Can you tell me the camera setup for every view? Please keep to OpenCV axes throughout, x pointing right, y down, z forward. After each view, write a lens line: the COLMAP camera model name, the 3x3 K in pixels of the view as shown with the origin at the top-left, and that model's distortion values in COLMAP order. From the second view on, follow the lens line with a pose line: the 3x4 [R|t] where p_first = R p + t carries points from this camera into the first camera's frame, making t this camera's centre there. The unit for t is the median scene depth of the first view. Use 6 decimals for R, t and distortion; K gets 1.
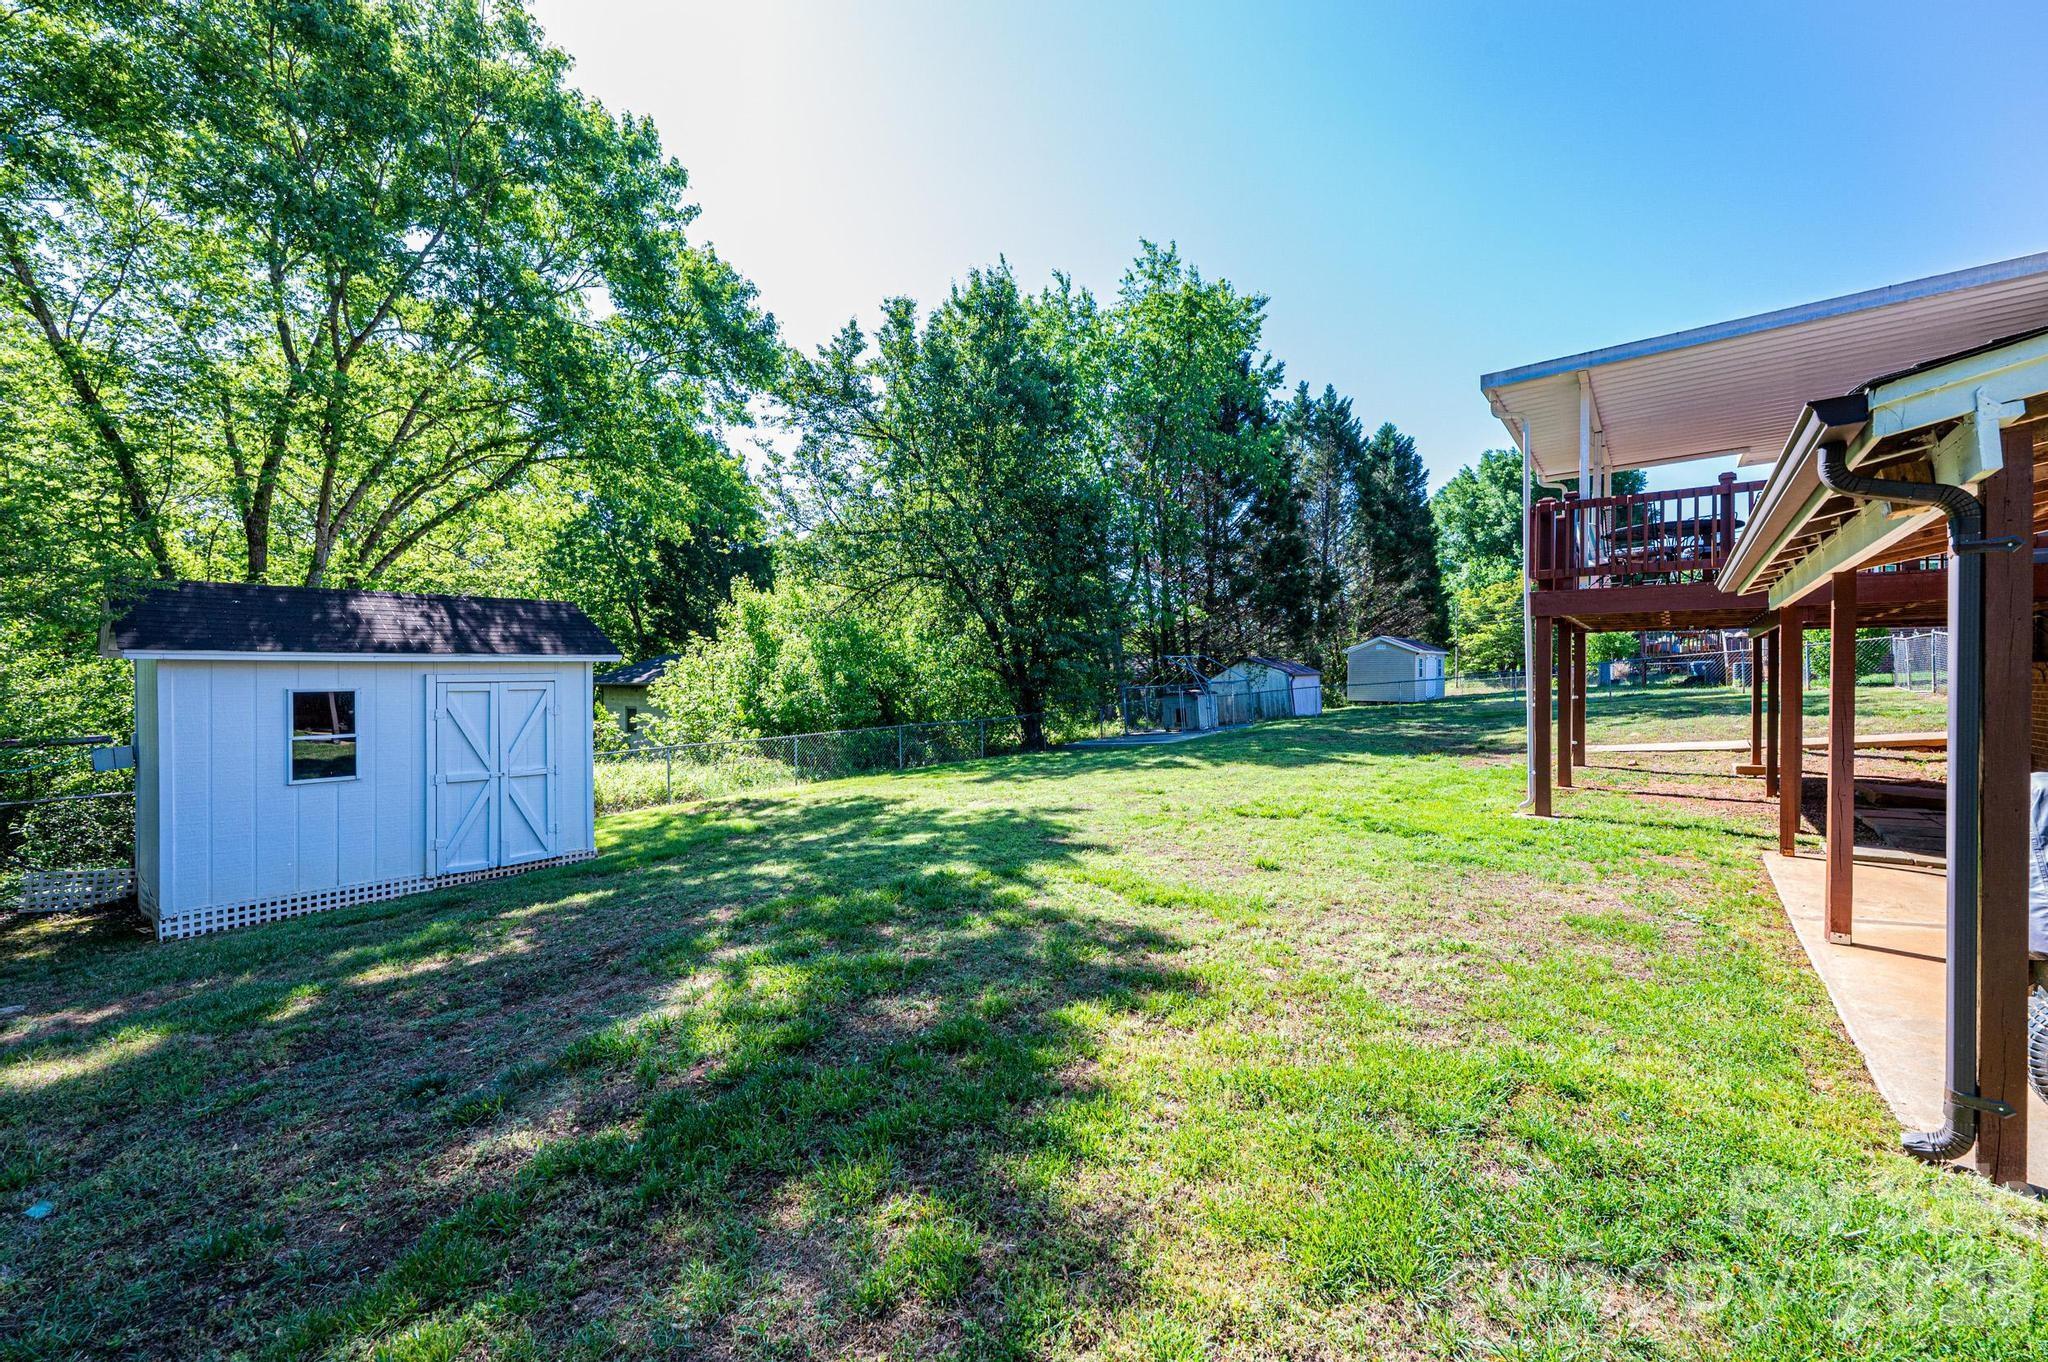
lens RADIAL K [[819.4, 0, 1031.2], [0, 819.4, 680.8], [0, 0, 1]] dist [-0.000092, 0.000073]
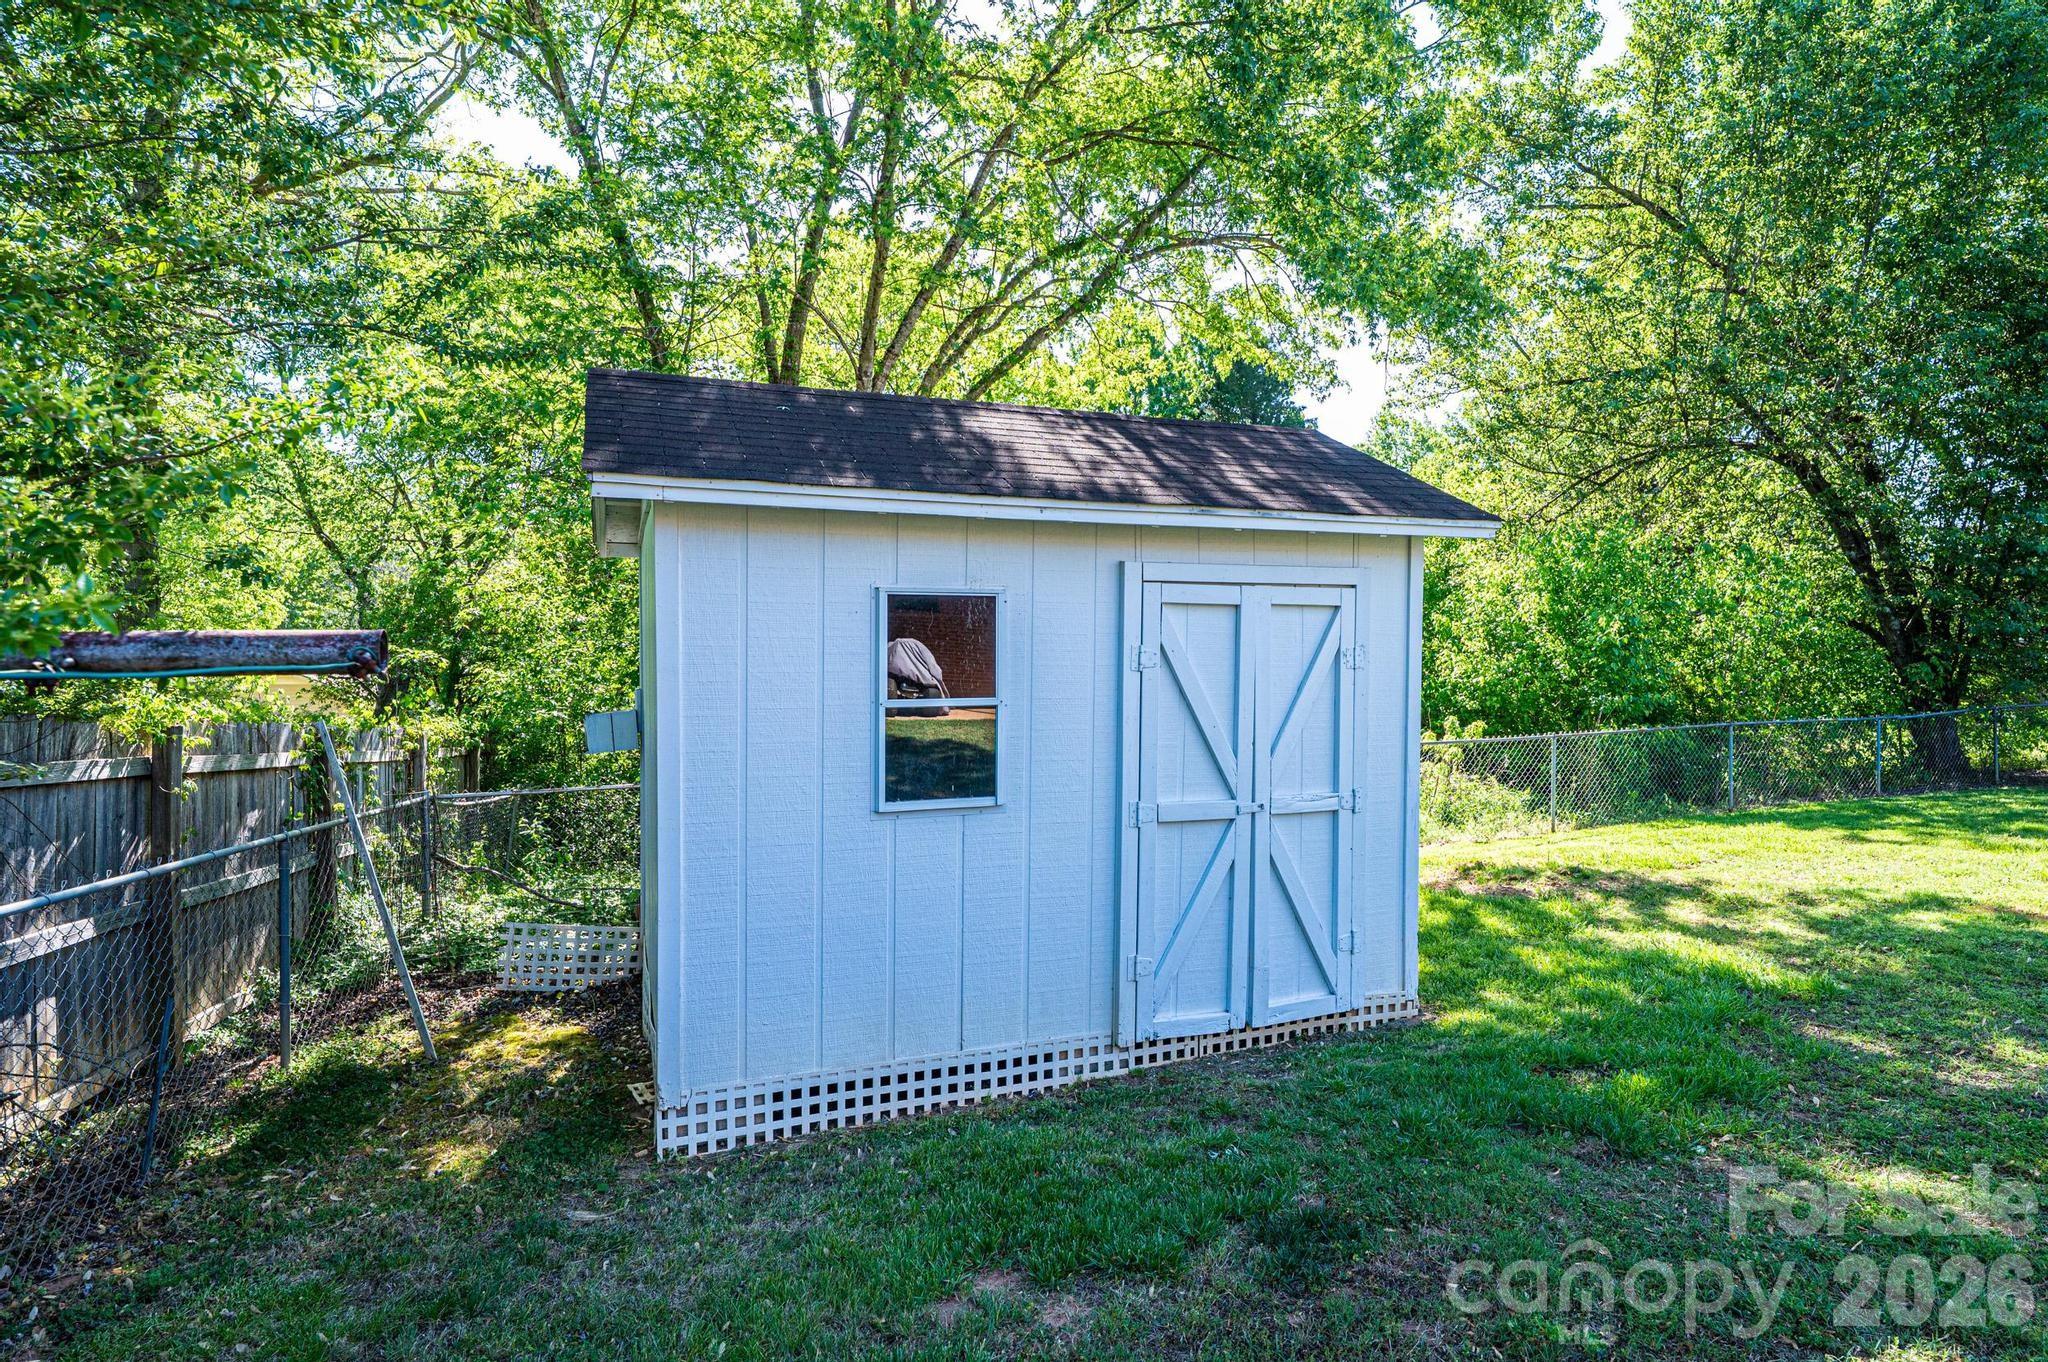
lens RADIAL K [[1016.4, 0, 1030.6], [0, 1016.4, 675.5], [0, 0, 1]] dist [0.000983, -0.000147]
pose [[0.879758, 0.015212, -0.475179, -0.529836], [-0.008299, 0.999827, 0.016642, 0.041159], [0.475350, -0.010697, 0.879732, 0.517576]]
